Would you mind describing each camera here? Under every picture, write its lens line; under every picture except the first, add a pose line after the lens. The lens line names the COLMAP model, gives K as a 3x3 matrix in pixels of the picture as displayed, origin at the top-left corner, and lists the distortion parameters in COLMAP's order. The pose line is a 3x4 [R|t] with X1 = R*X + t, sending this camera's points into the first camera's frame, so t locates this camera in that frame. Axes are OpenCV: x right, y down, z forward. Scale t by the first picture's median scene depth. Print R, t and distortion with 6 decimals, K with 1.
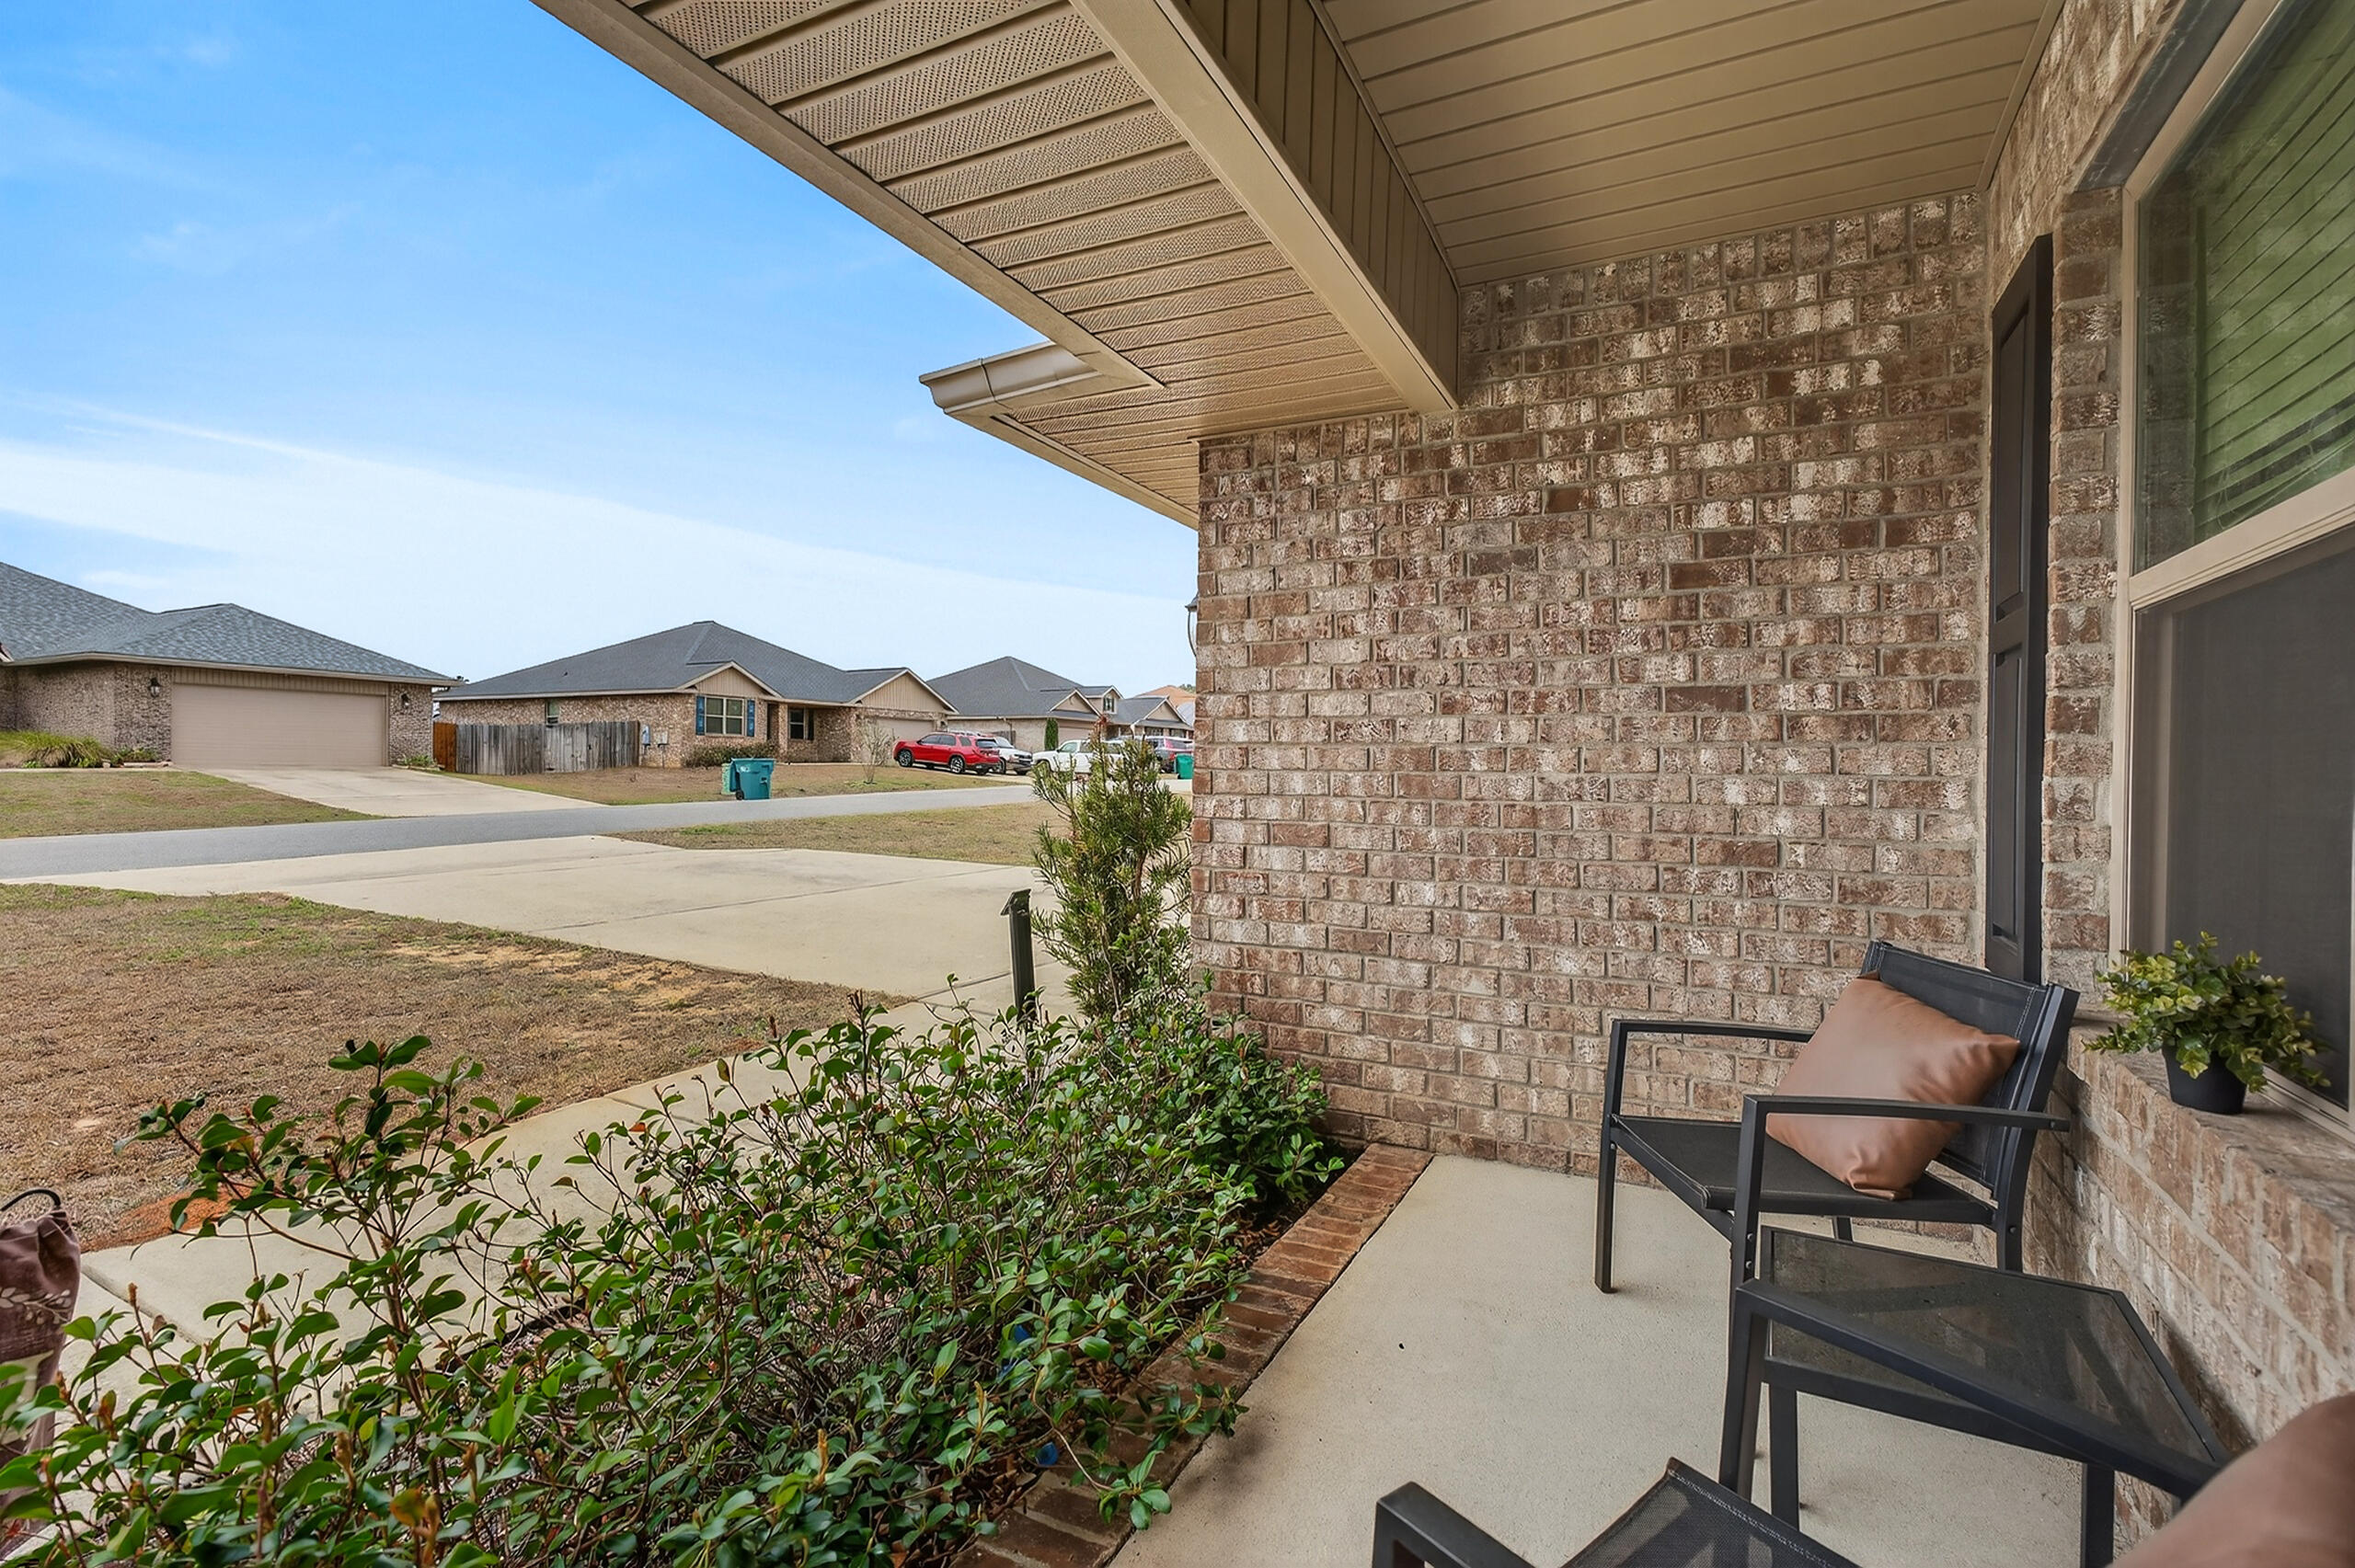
lens RADIAL K [[1066.7, 0, 1175.9], [0, 1066.7, 780.6], [0, 0, 1]] dist [-0.007263, -0.000316]
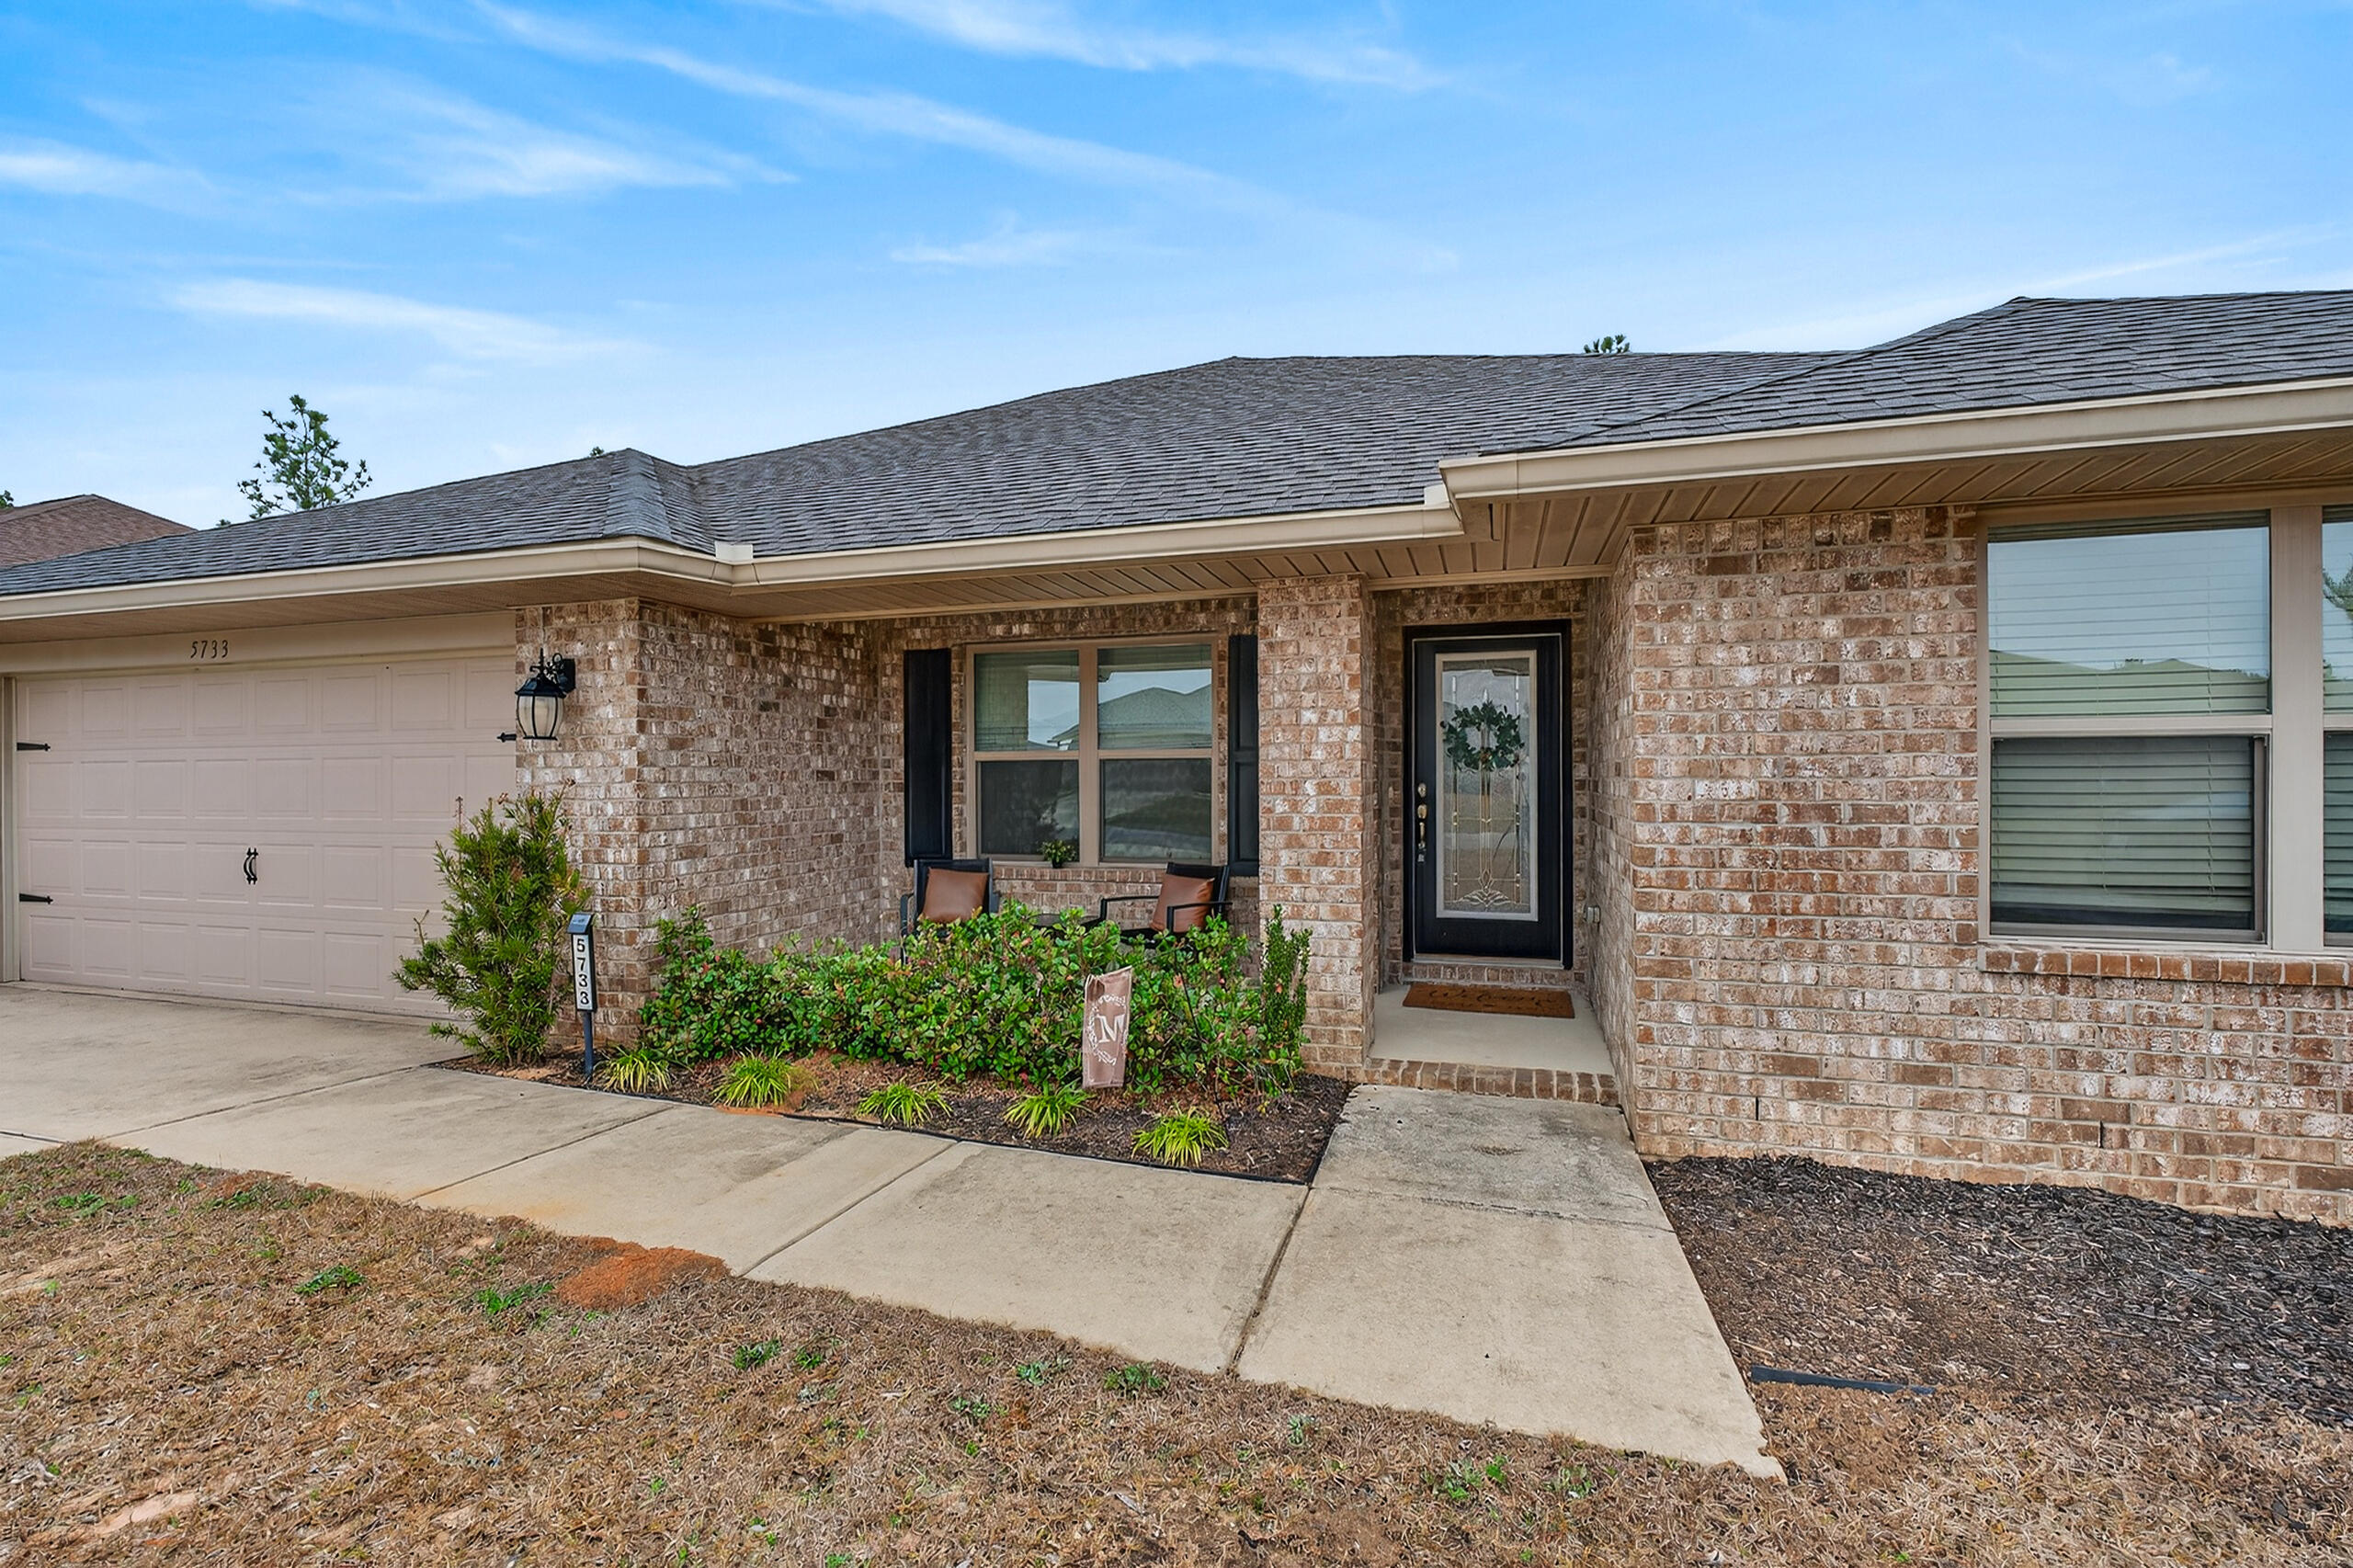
lens RADIAL K [[1066.0, 0, 1184.4], [0, 1066.0, 782.0], [0, 0, 1]] dist [-0.007263, -0.000316]
pose [[-0.185160, -0.018063, 0.982542, -1.886803], [0.008001, 0.999770, 0.019887, -0.097257], [-0.982676, 0.011544, -0.184973, 0.611178]]
